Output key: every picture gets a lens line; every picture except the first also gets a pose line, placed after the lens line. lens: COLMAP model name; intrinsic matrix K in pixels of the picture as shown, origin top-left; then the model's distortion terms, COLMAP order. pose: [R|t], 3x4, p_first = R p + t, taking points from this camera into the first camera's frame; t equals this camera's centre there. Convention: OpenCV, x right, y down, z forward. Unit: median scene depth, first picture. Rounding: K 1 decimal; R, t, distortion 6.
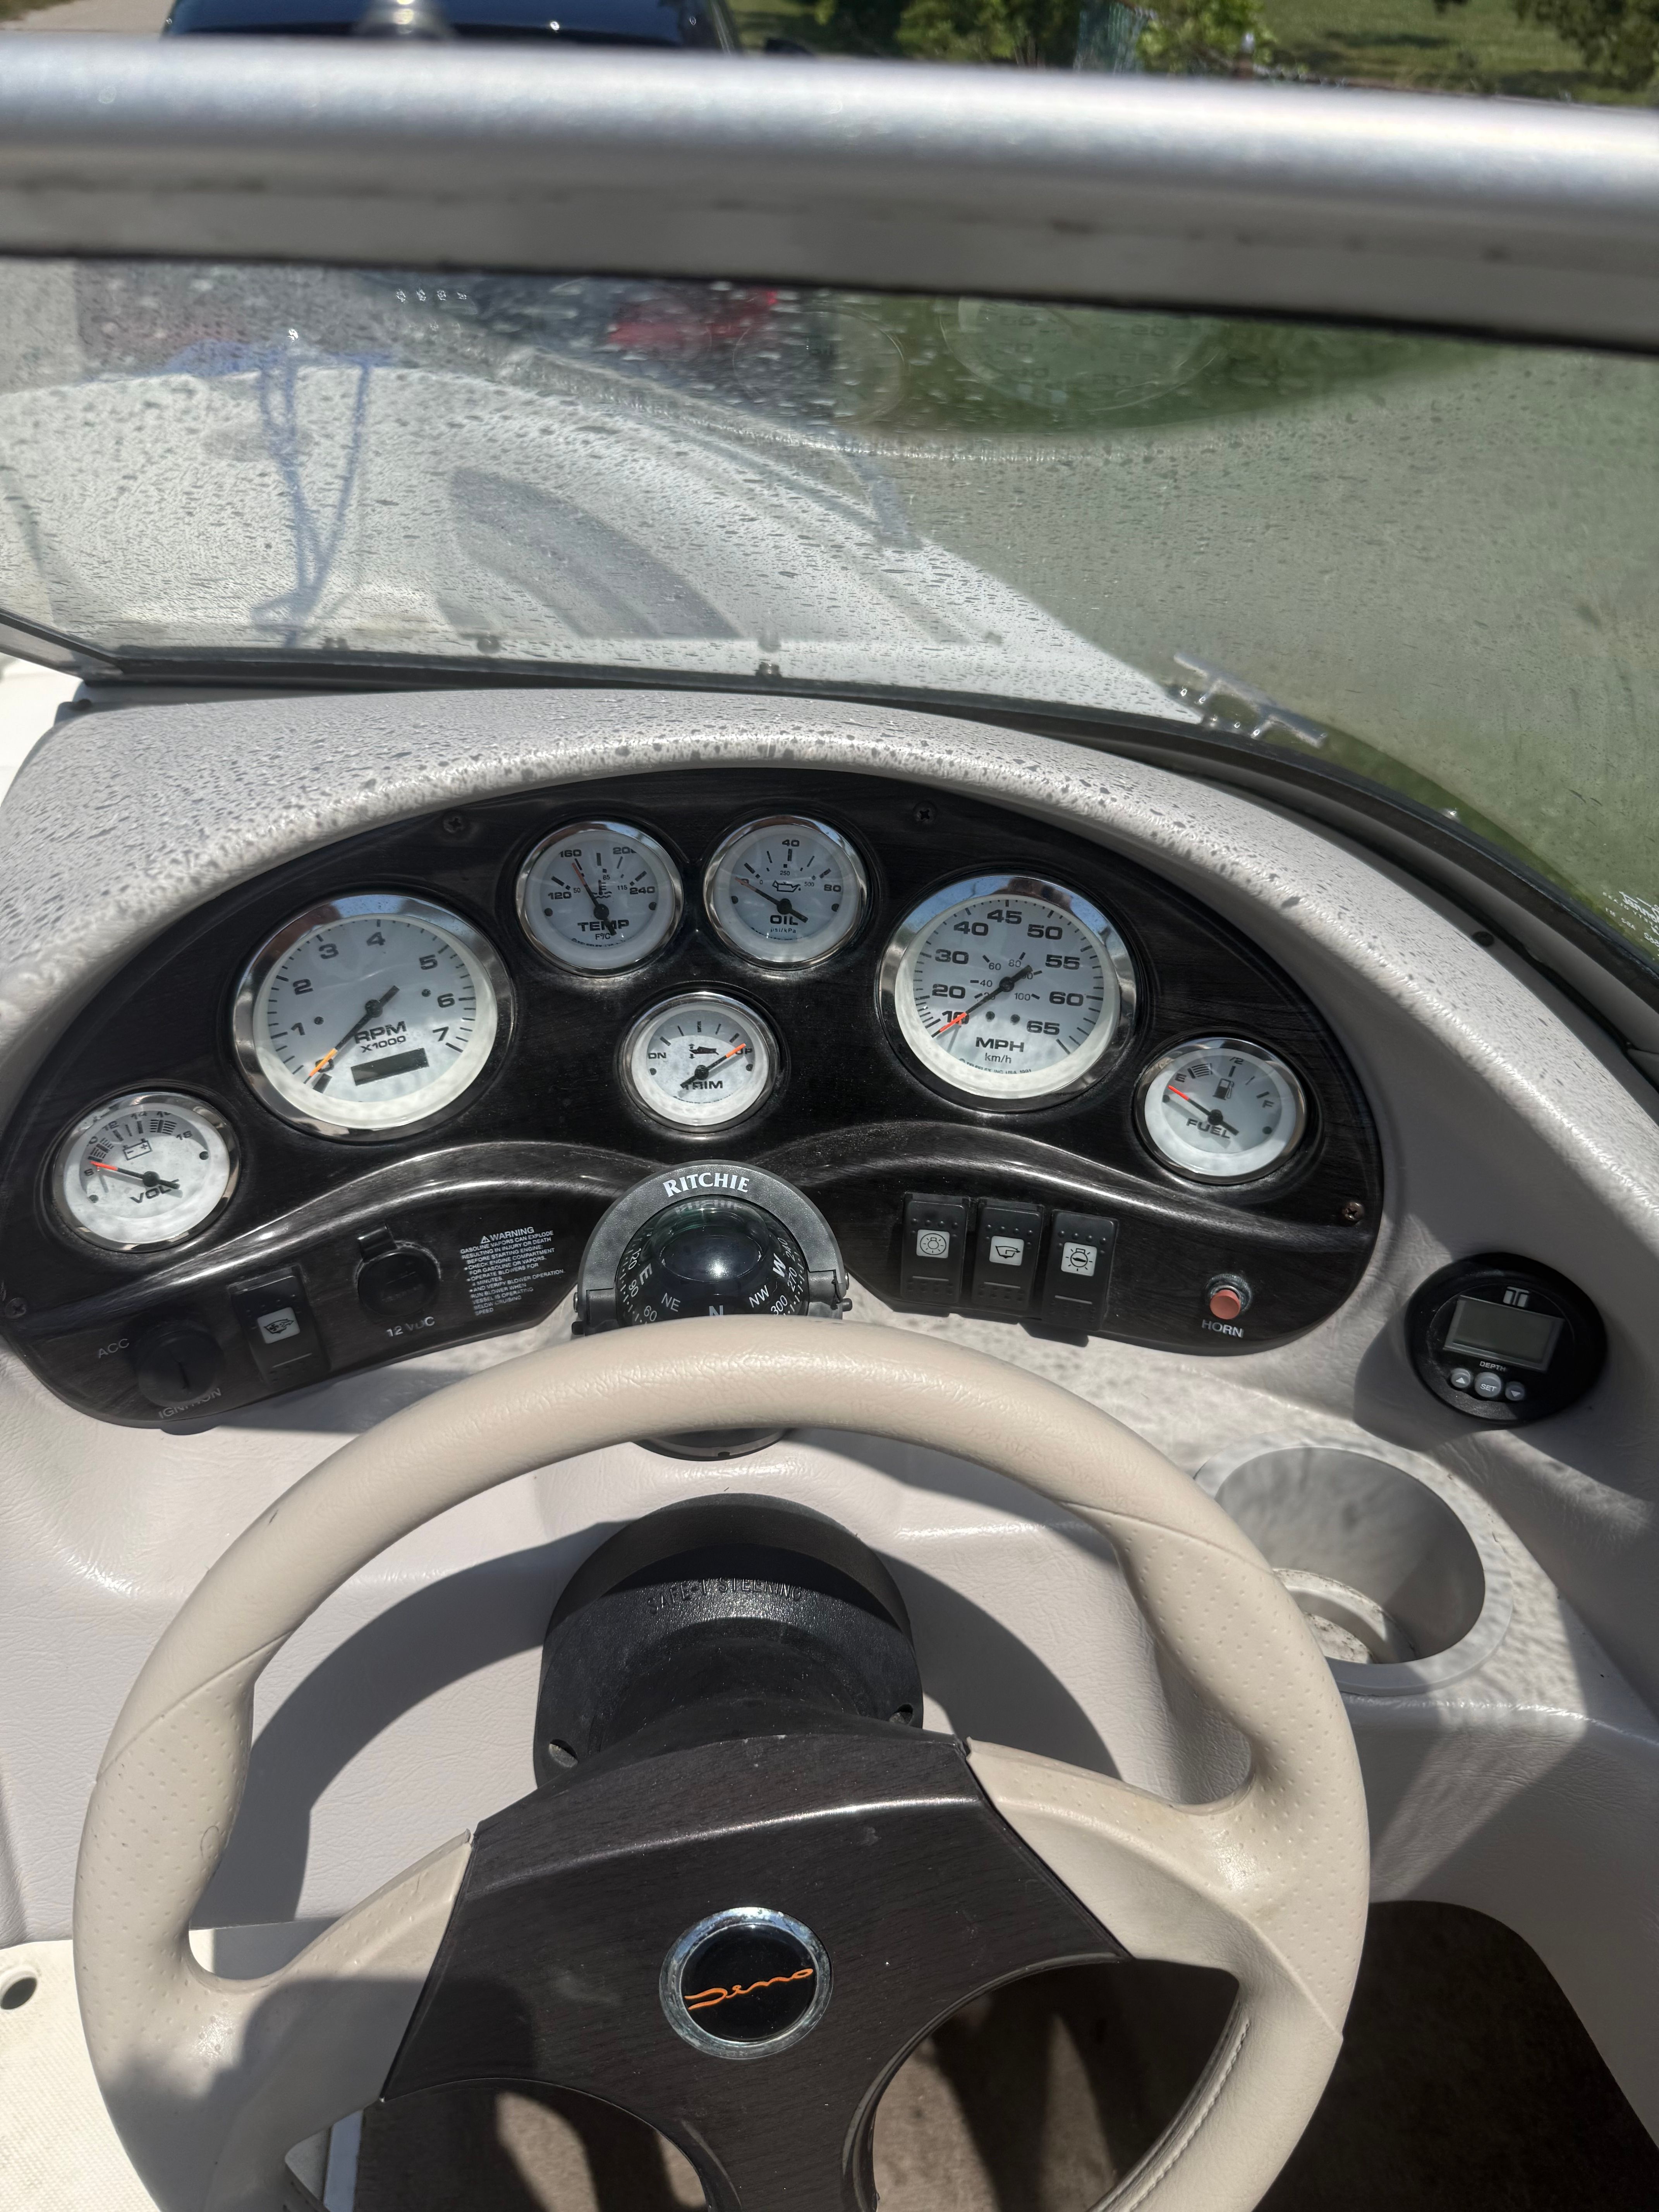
lens RADIAL K [[1564.1, 0, 829.5], [0, 1564.1, 1106.0], [0, 0, 1]] dist [0.071492, -0.093018]
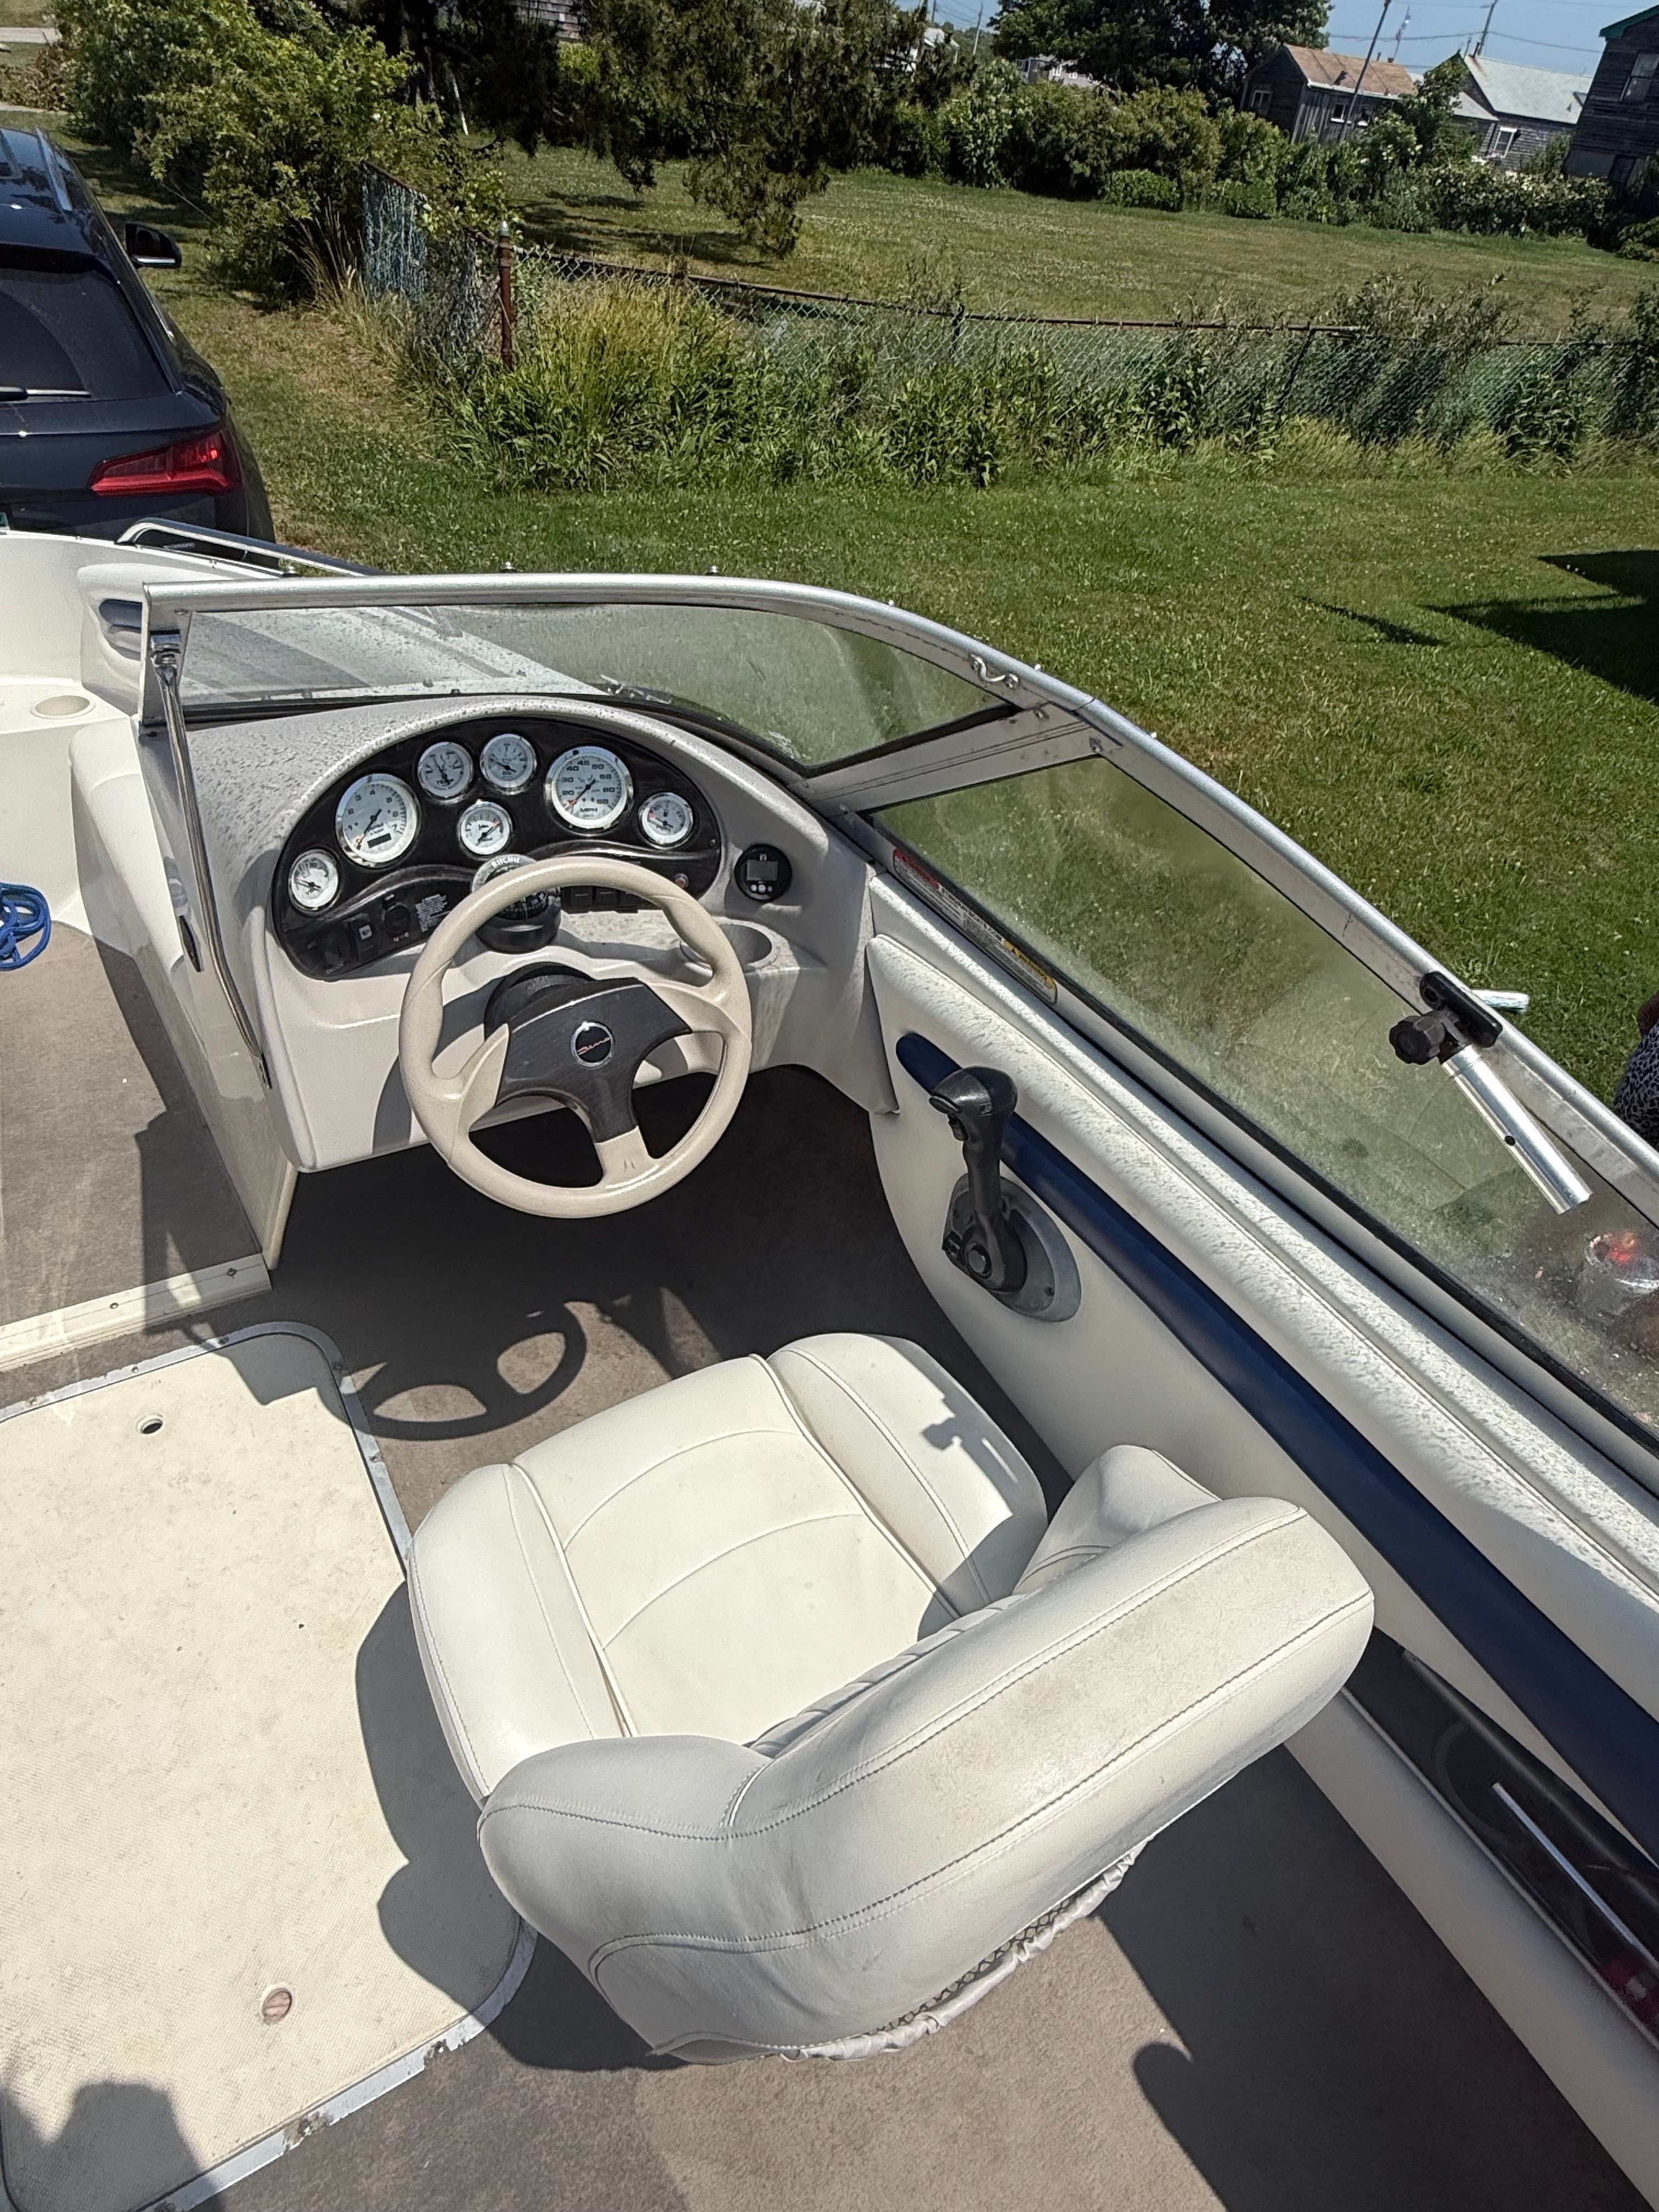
lens RADIAL K [[1289.0, 0, 836.9], [0, 1289.0, 1102.8], [0, 0, 1]] dist [-0.000934, -0.000542]
pose [[0.905766, -0.204967, 0.370914, -0.488158], [0.193608, 0.978716, 0.068051, 0.433081], [-0.376967, 0.010174, 0.926171, -1.424986]]
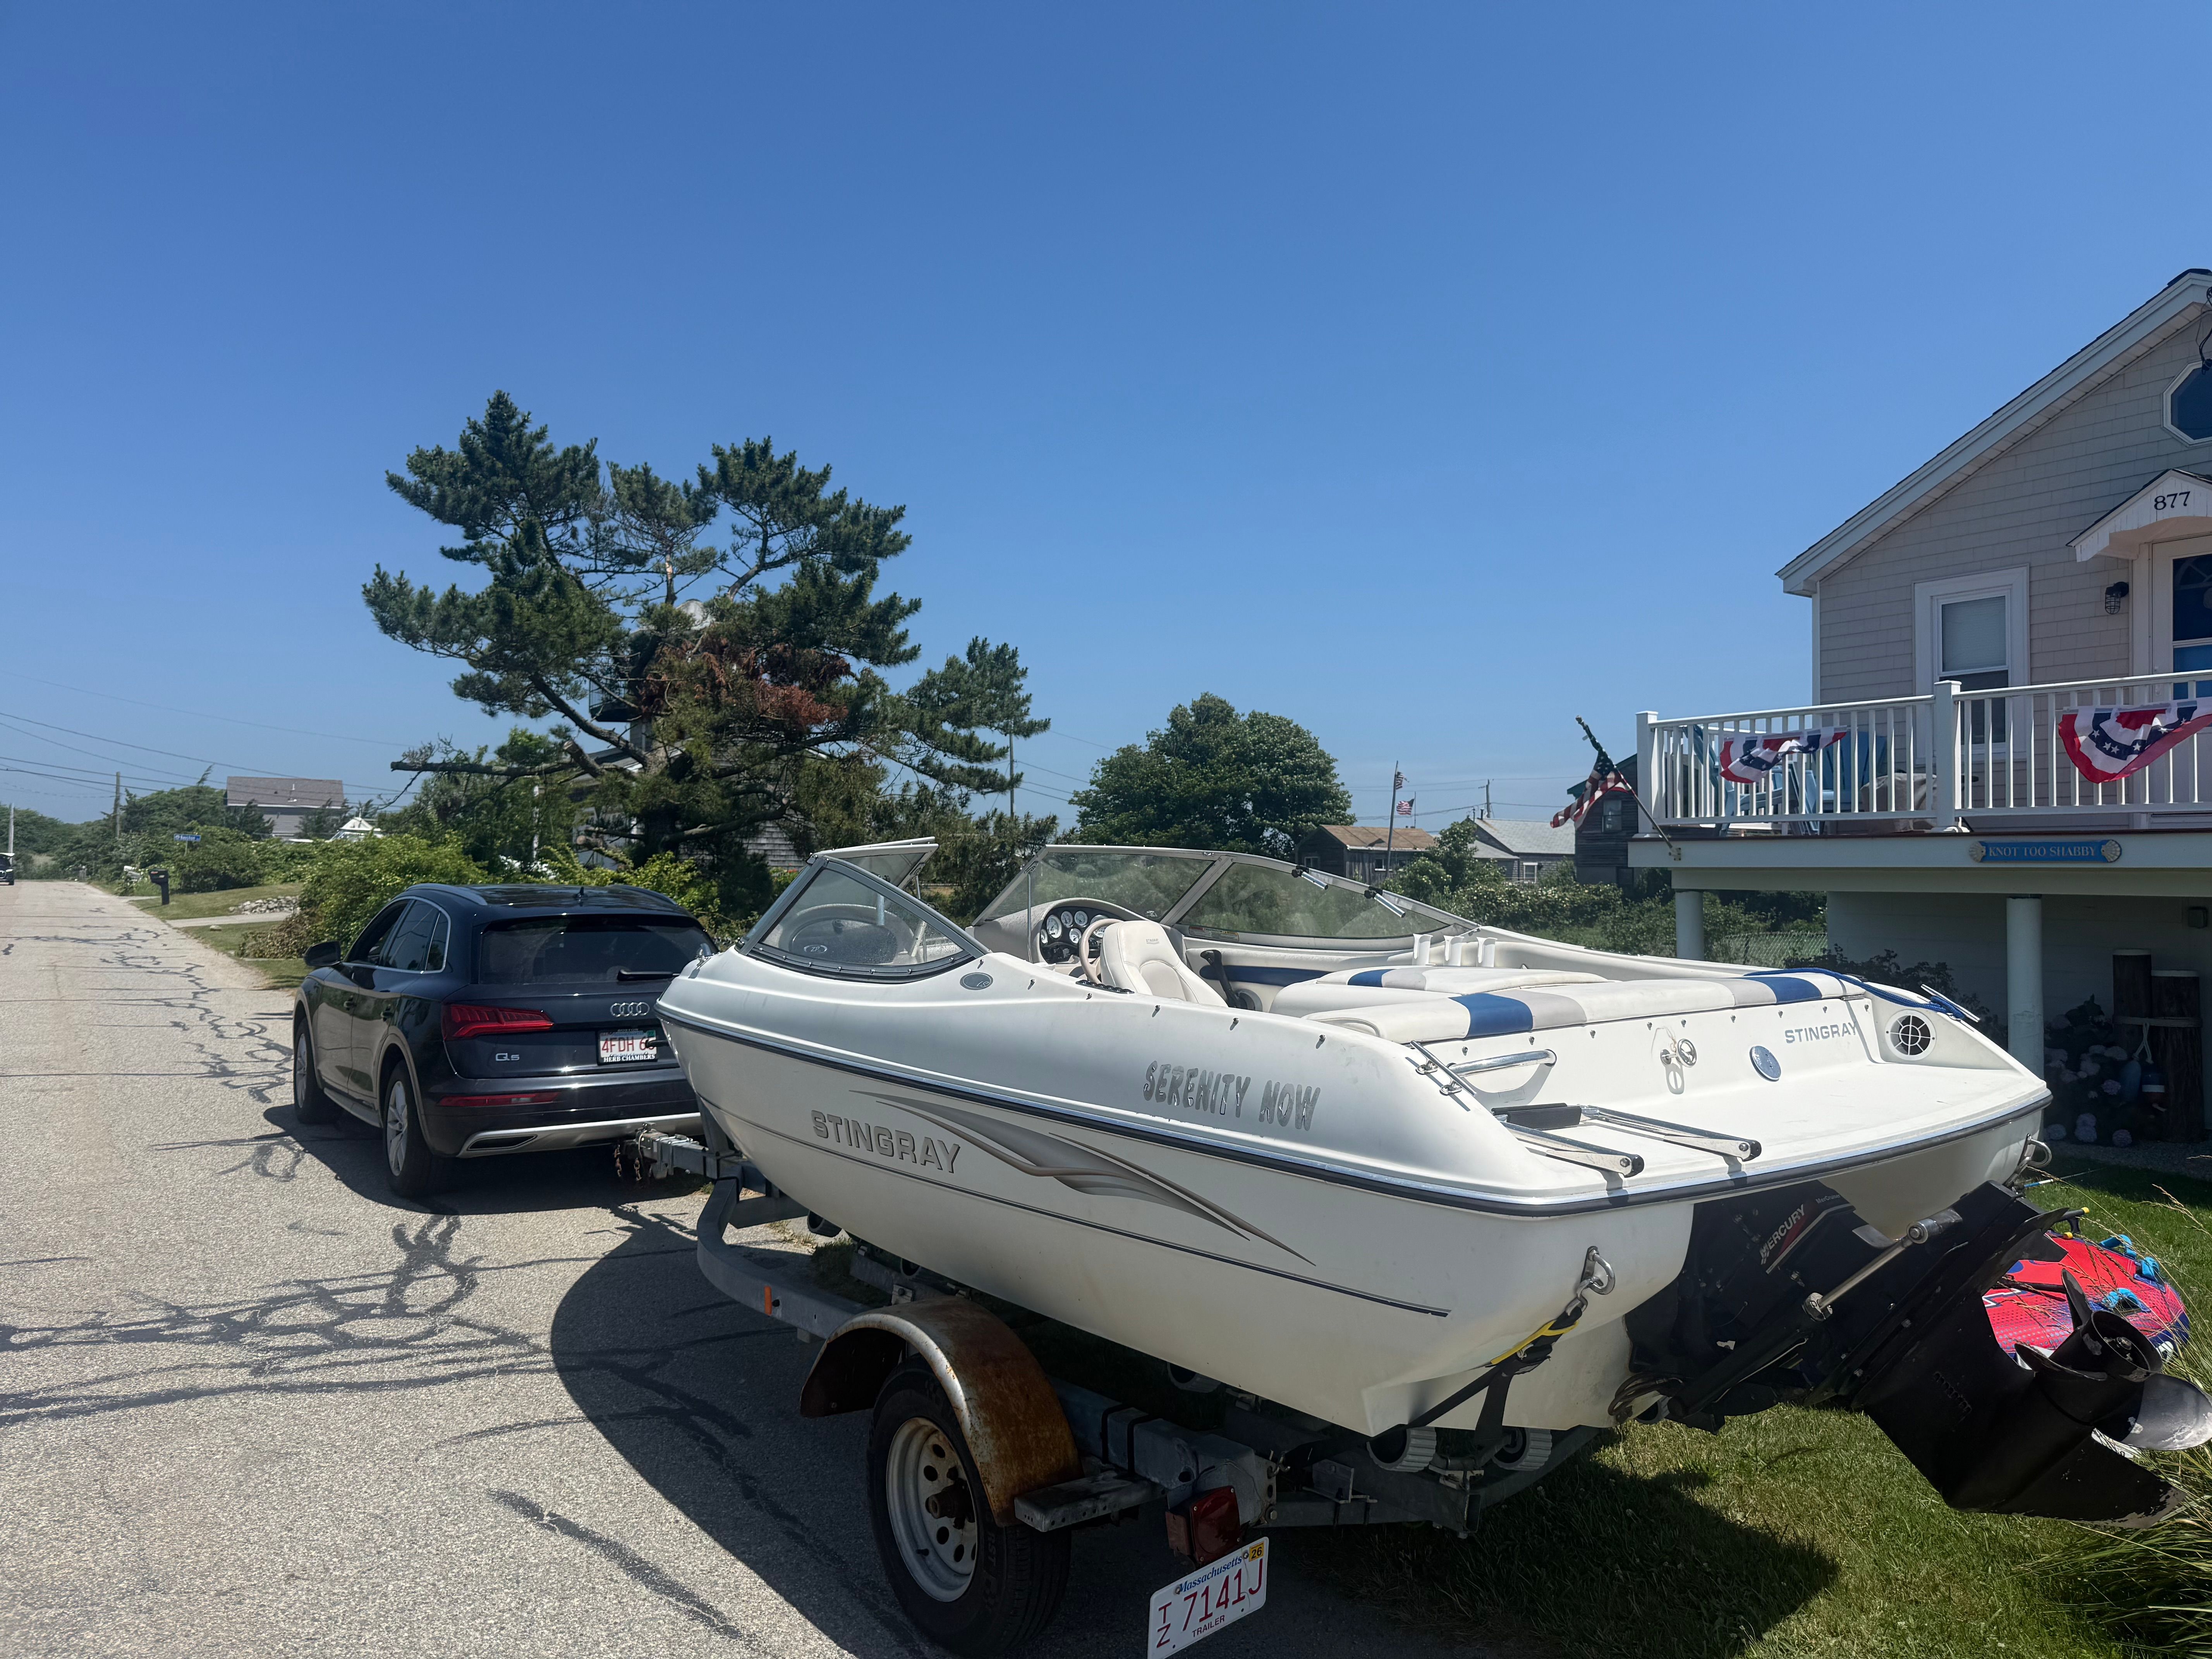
lens RADIAL K [[1564.1, 0, 1143.5], [0, 1564.1, 864.0], [0, 0, 1]] dist [0.071492, -0.093018]
pose [[0.839274, -0.009868, 0.543618, -5.500582], [0.351221, 0.773074, -0.528205, 5.158097], [-0.415045, 0.634239, 0.652288, -6.164401]]
